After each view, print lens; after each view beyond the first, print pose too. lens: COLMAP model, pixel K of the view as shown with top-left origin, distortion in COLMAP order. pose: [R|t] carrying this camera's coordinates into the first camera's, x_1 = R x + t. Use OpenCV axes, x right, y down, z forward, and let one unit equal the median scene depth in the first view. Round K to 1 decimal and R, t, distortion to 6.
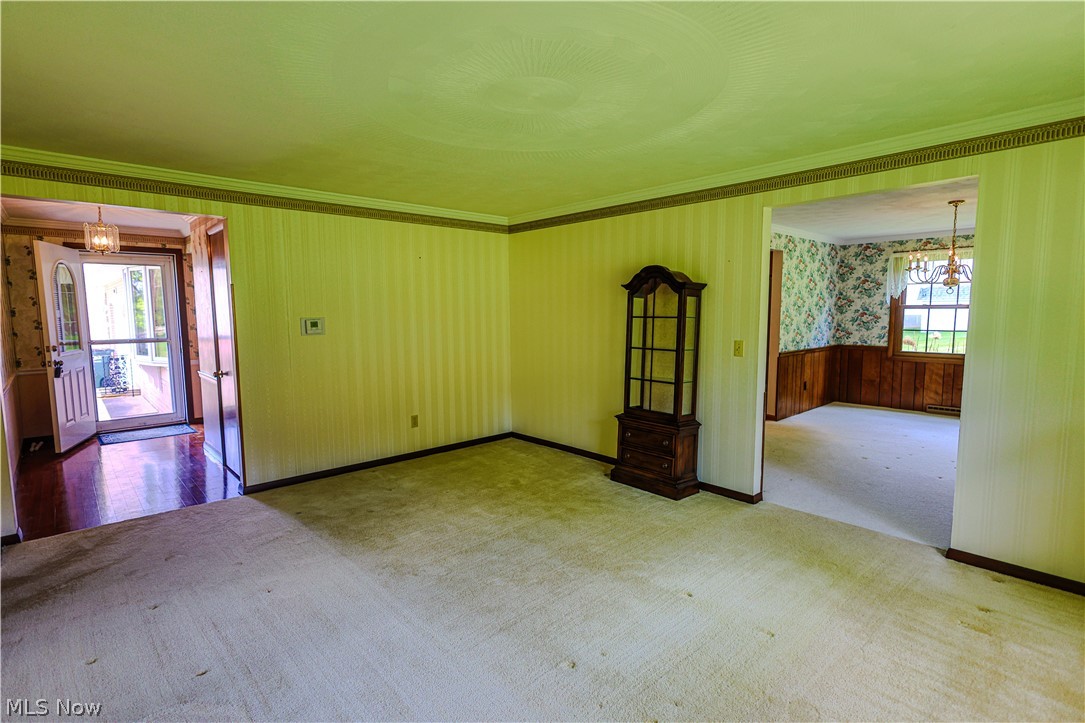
lens RADIAL K [[534.8, 0, 538.6], [0, 534.8, 362.1], [0, 0, 1]] dist [0.009429, -0.000430]
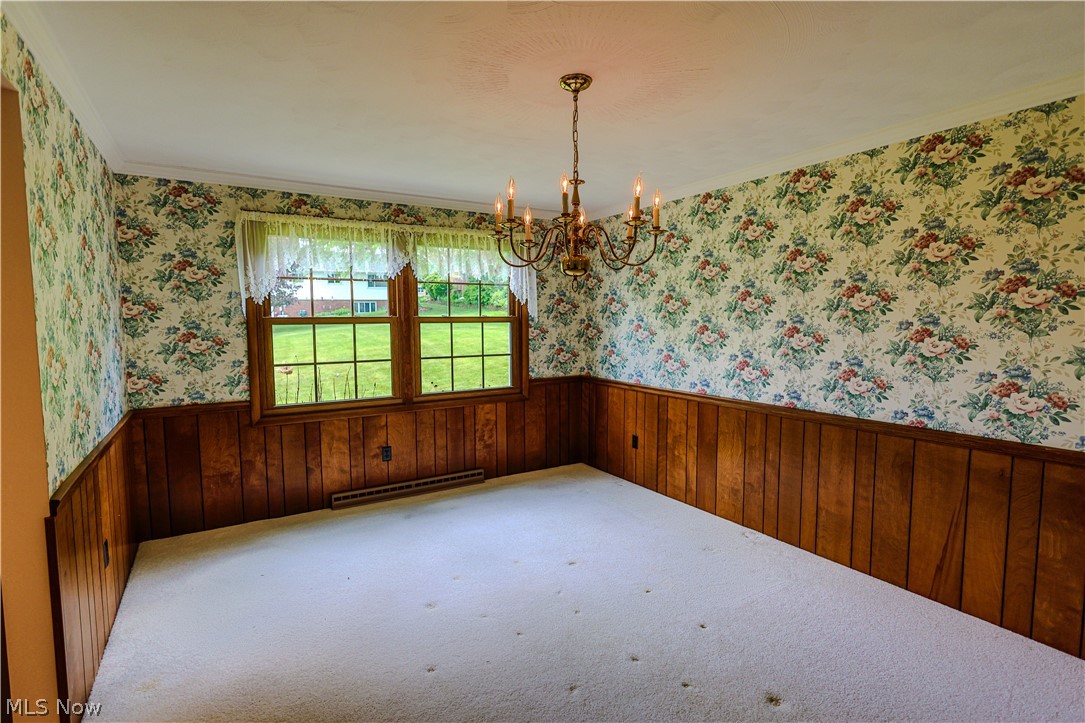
lens RADIAL K [[534.8, 0, 544.5], [0, 534.8, 357.1], [0, 0, 1]] dist [0.009429, -0.000430]
pose [[0.185360, -0.069828, 0.980187, 0.222949], [0.100991, 0.993544, 0.051682, -0.068308], [-0.977467, 0.089411, 0.191216, 0.649065]]
